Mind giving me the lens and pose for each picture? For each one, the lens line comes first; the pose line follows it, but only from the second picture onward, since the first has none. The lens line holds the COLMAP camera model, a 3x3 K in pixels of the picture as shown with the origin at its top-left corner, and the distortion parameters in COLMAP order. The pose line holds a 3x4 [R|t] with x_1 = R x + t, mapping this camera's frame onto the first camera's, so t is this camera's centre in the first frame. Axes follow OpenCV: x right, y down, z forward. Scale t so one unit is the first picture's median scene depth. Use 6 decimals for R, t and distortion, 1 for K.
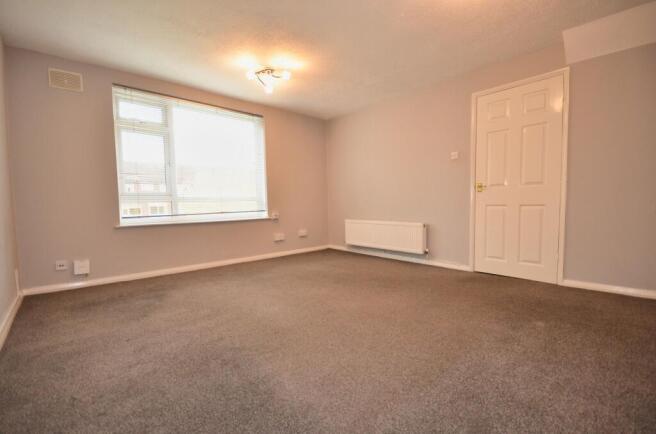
lens RADIAL K [[283.4, 0, 328.0], [0, 283.4, 217.0], [0, 0, 1]] dist [0.000294, -0.000062]
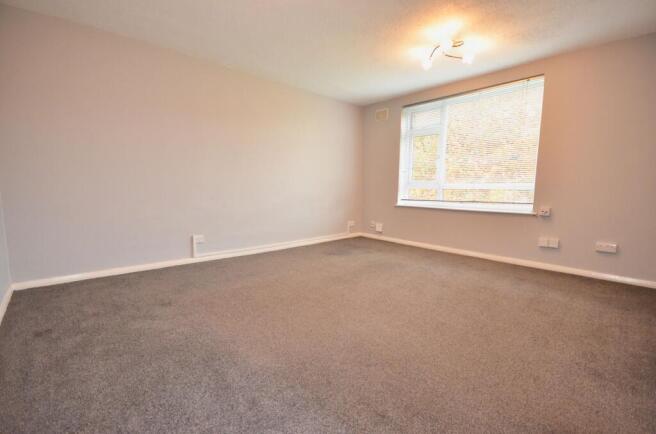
lens RADIAL K [[283.4, 0, 328.0], [0, 283.4, 217.0], [0, 0, 1]] dist [0.000294, -0.000062]
pose [[0.001281, 0.110517, -0.993873, 0.670349], [-0.069863, 0.991456, 0.110158, -0.040377], [0.997556, 0.069294, 0.008991, 0.578478]]
